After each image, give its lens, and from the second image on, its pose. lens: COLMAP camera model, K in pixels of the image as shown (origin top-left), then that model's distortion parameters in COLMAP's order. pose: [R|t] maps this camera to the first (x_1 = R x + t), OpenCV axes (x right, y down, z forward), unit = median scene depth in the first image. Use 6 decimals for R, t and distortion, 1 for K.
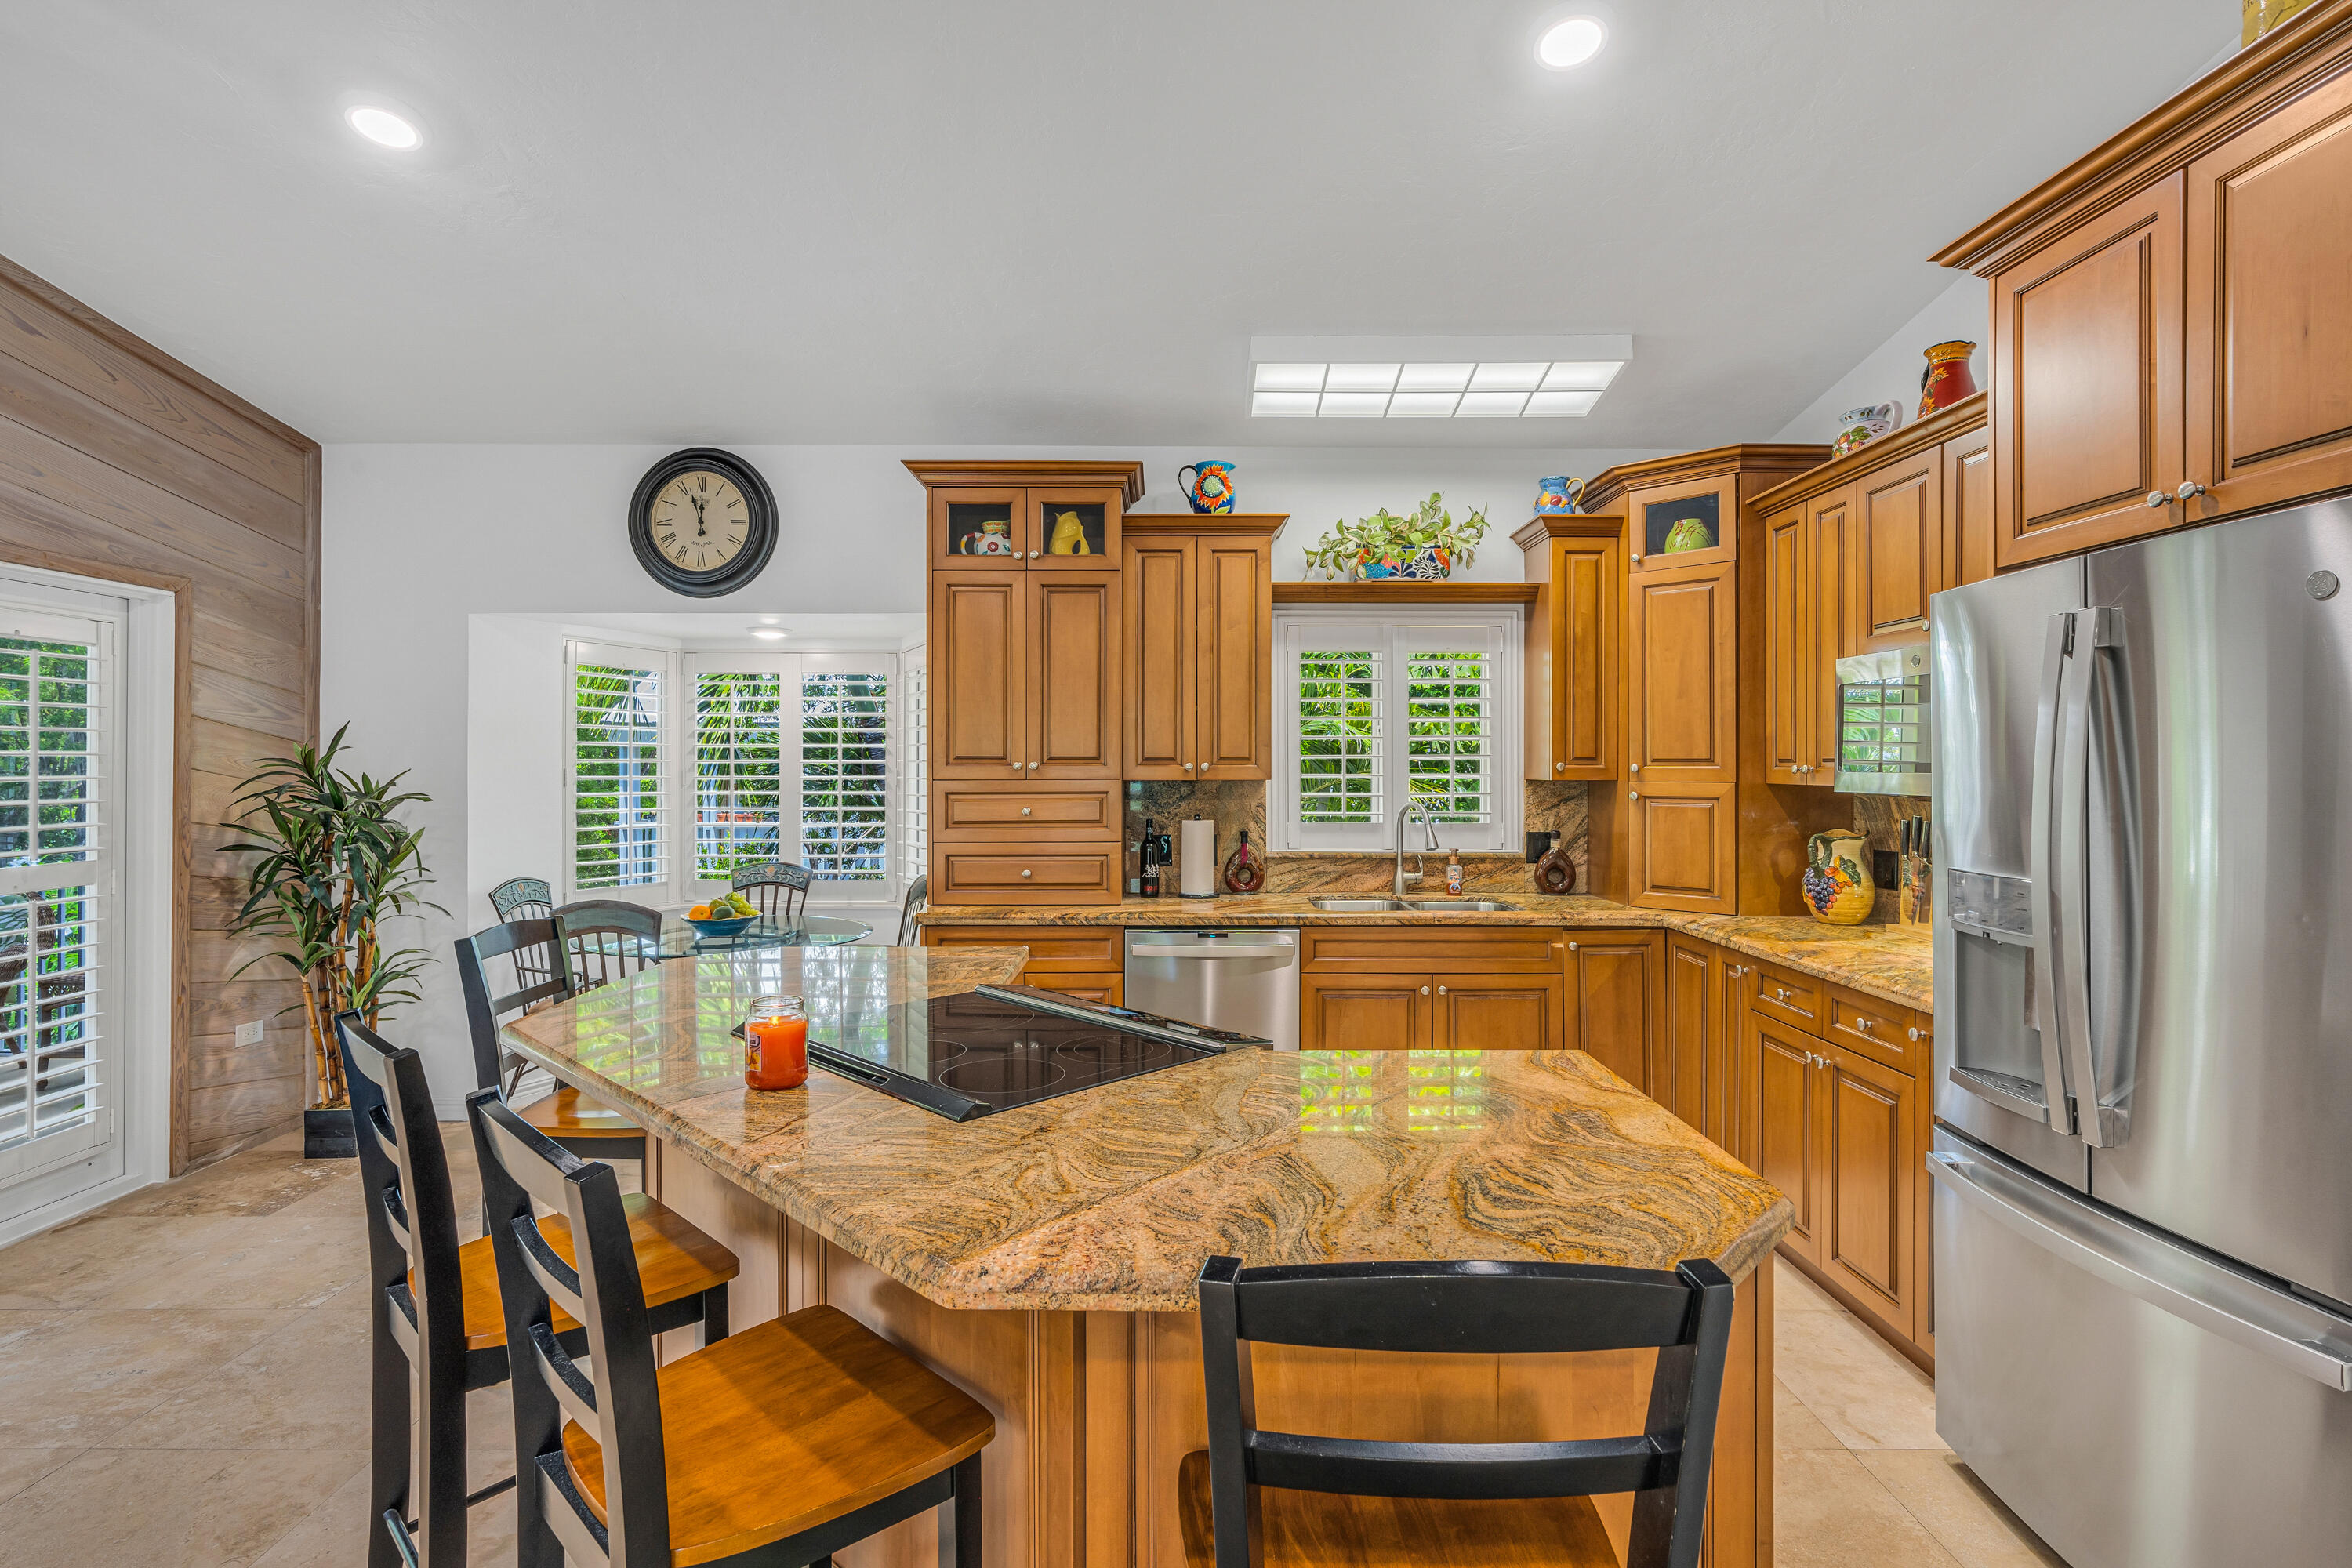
lens RADIAL K [[1139.7, 0, 1185.3], [0, 1139.7, 769.1], [0, 0, 1]] dist [-0.003053, 0.000331]
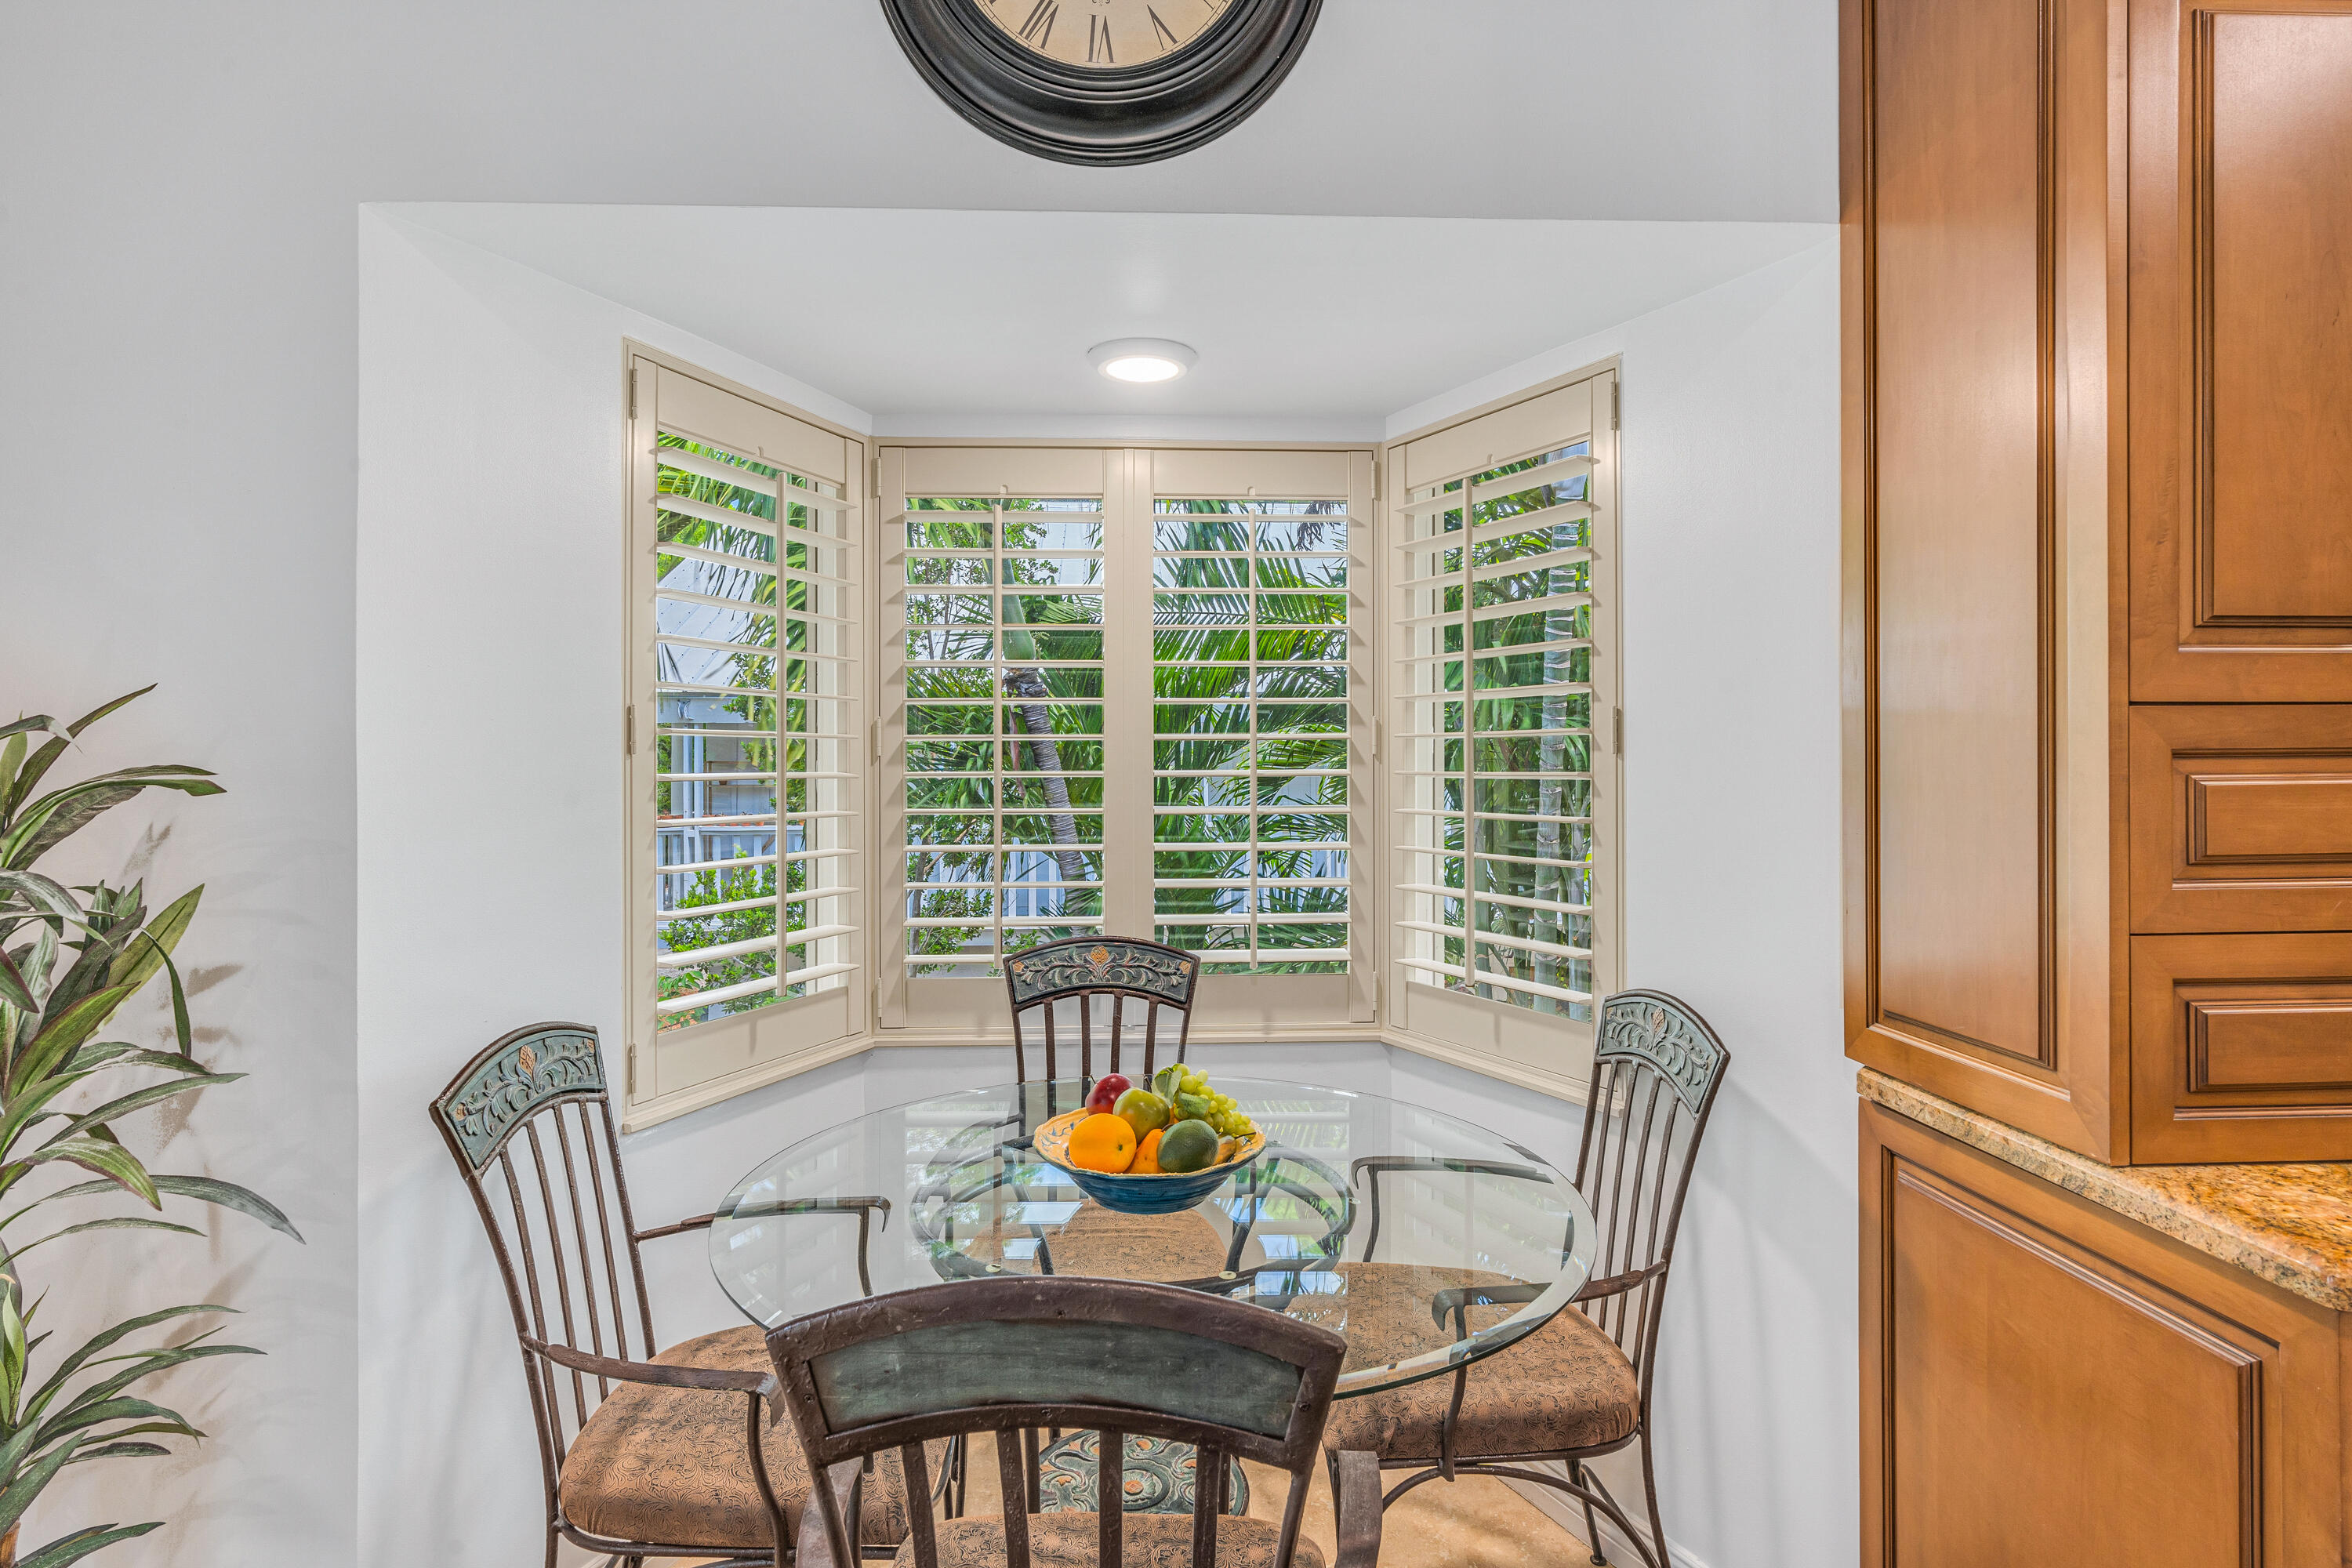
lens RADIAL K [[1202.9, 0, 1182.1], [0, 1202.9, 761.5], [0, 0, 1]] dist [-0.000299, 0.000285]
pose [[0.999245, -0.005529, 0.038451, -0.456059], [0.005558, 0.999984, -0.000663, 0.022483], [-0.038447, 0.000876, 0.999260, 0.724653]]
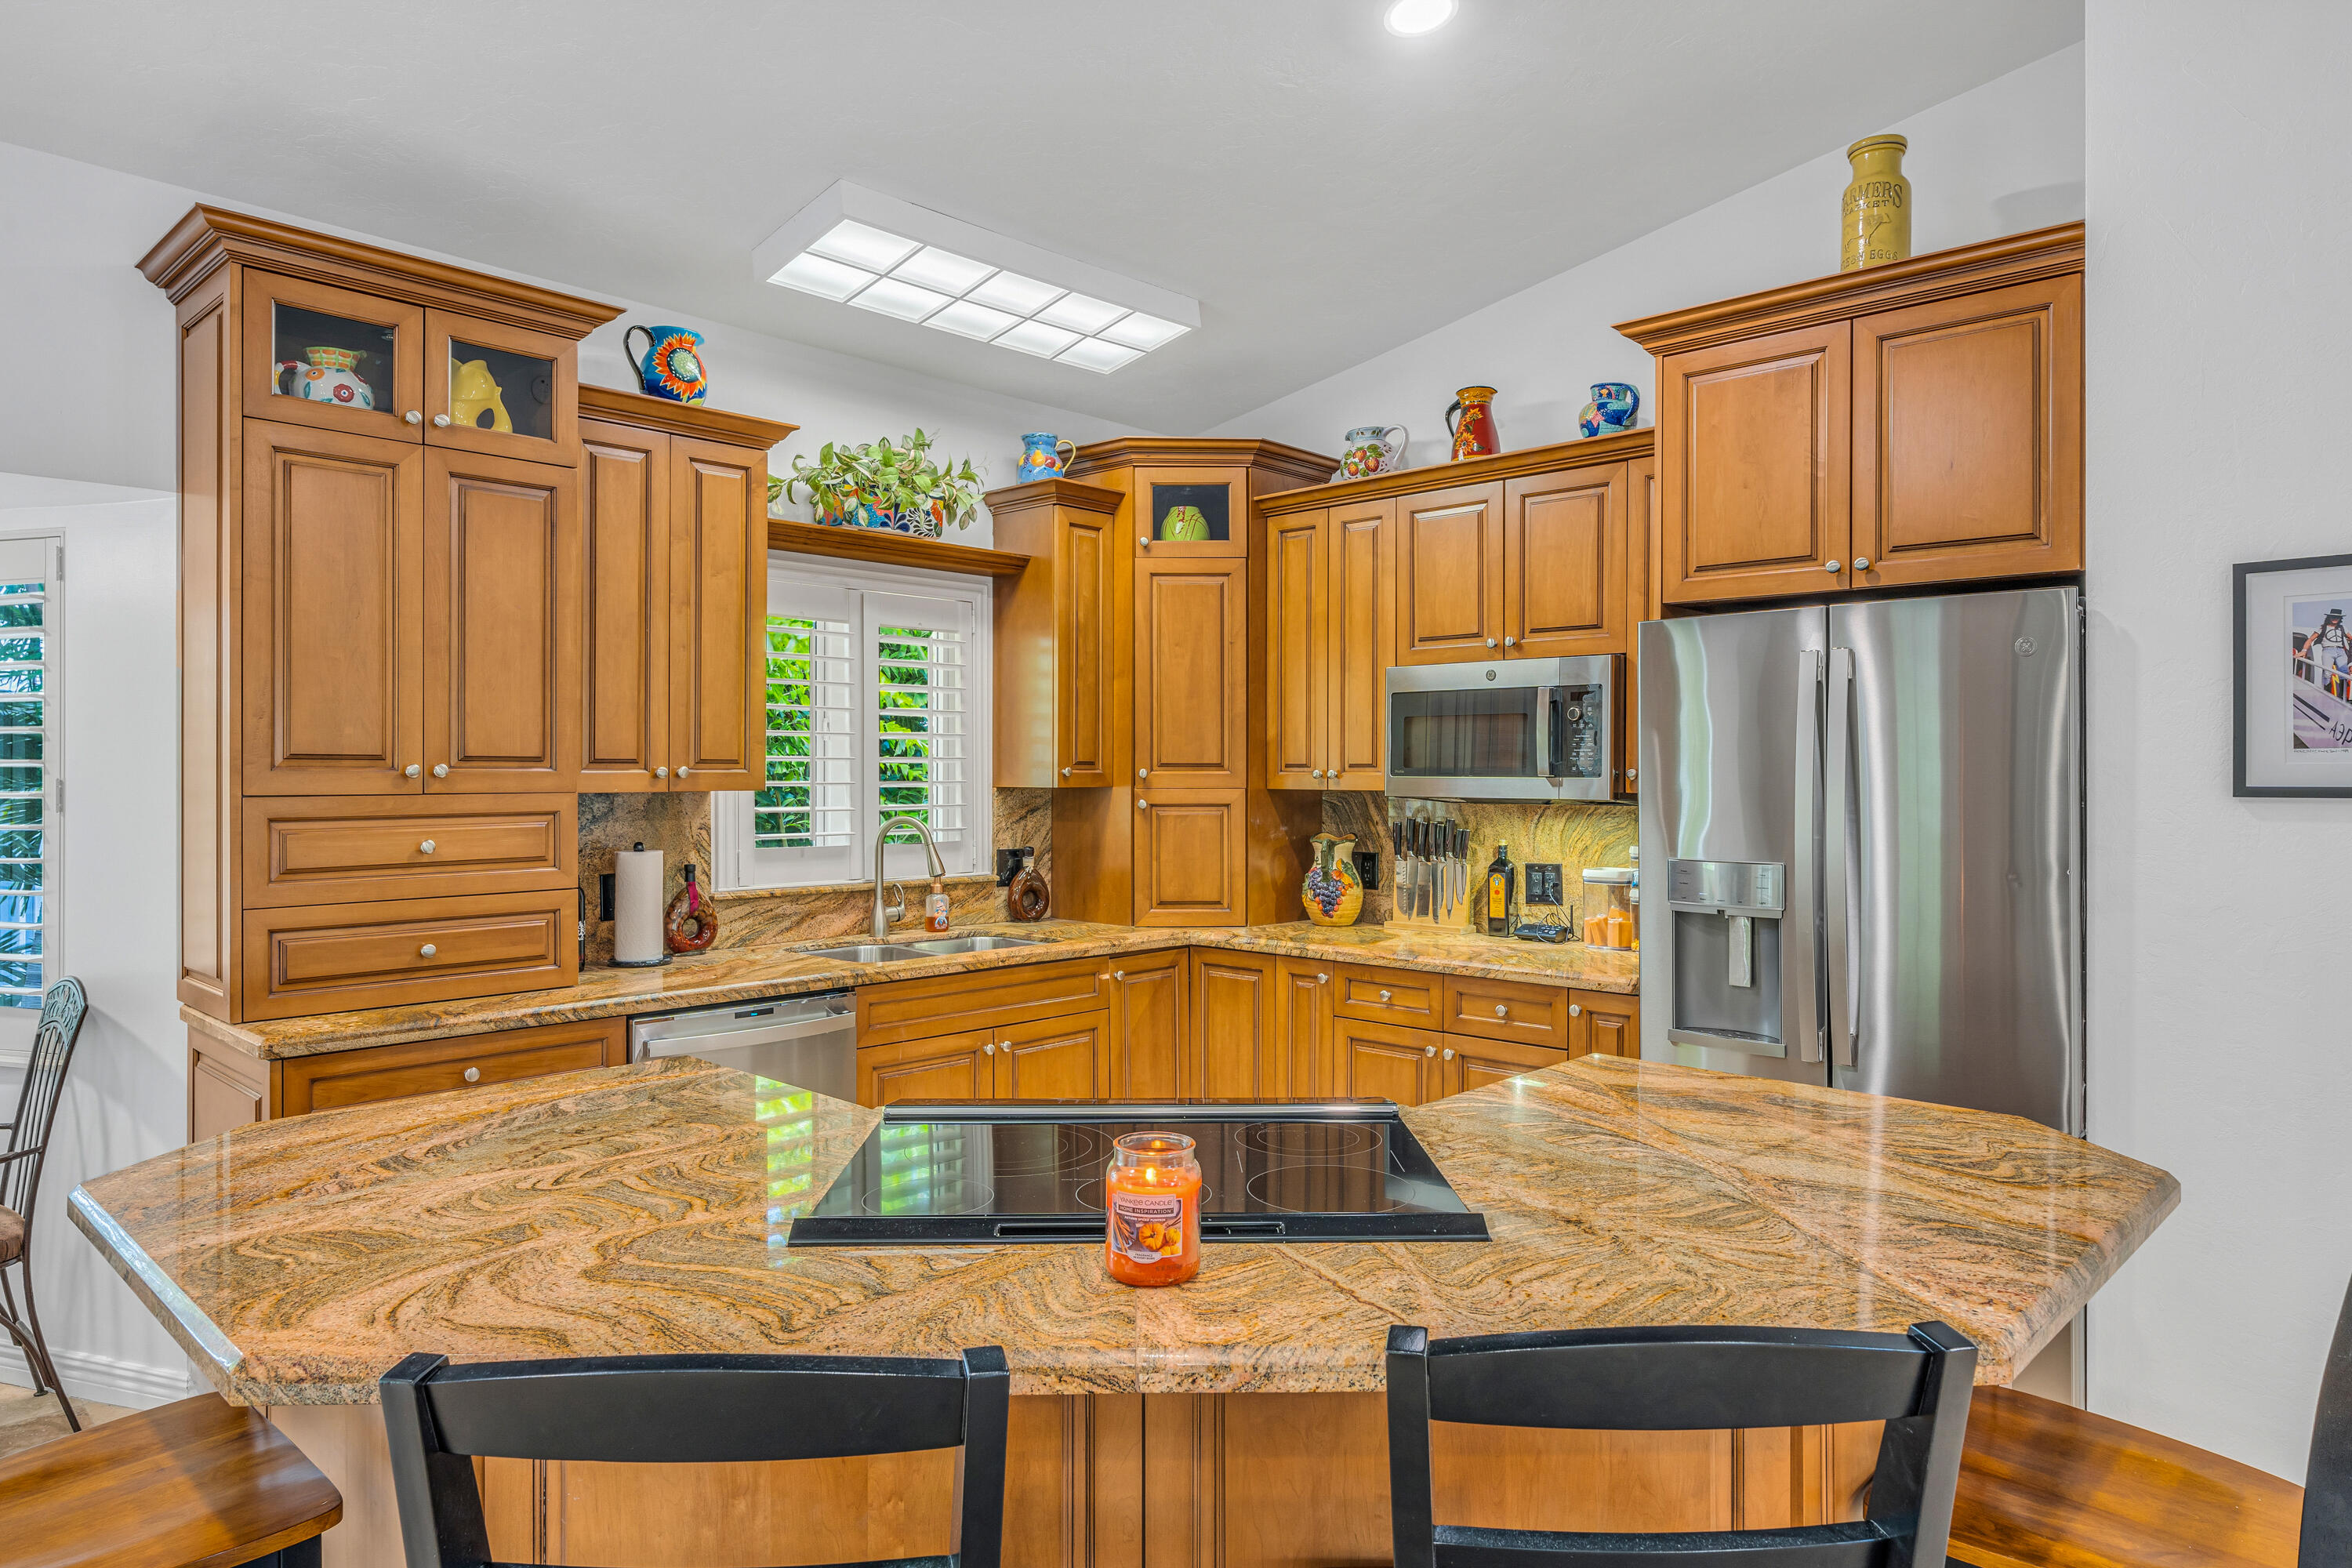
lens RADIAL K [[1432.5, 0, 1165.6], [0, 1432.5, 772.4], [0, 0, 1]] dist [-0.001120, 0.001685]
pose [[0.692841, -0.000793, 0.721090, -0.412060], [0.002280, 0.999997, -0.001091, -0.000333], [-0.721087, 0.002400, 0.692840, 0.197199]]
